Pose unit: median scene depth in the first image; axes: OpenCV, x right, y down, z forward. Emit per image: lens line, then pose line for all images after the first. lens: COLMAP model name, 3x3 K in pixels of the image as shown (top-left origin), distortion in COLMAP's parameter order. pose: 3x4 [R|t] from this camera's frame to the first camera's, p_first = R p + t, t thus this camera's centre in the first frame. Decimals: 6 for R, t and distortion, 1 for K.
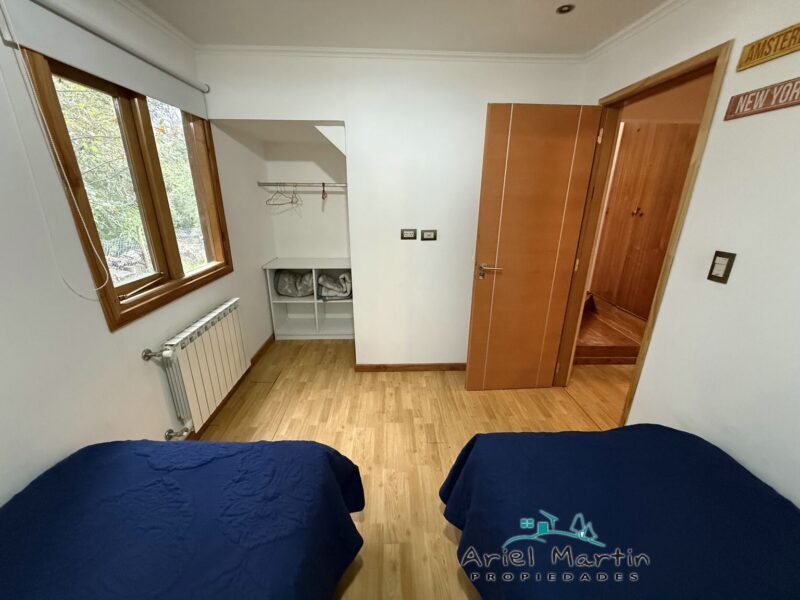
lens RADIAL K [[320.9, 0, 400.0], [0, 320.9, 300.0], [0, 0, 1]] dist [0.000097, -0.000026]
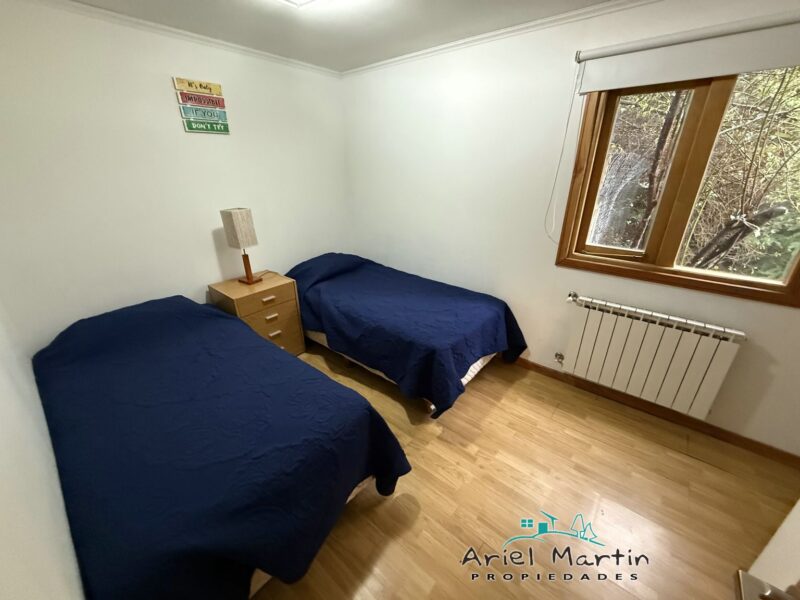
lens RADIAL K [[320.9, 0, 400.0], [0, 320.9, 300.0], [0, 0, 1]] dist [0.000097, -0.000026]
pose [[-0.665900, 0.282283, -0.690575, 0.602261], [-0.242472, 0.793510, 0.558167, -0.364804], [0.705538, 0.539128, -0.459953, 0.994887]]
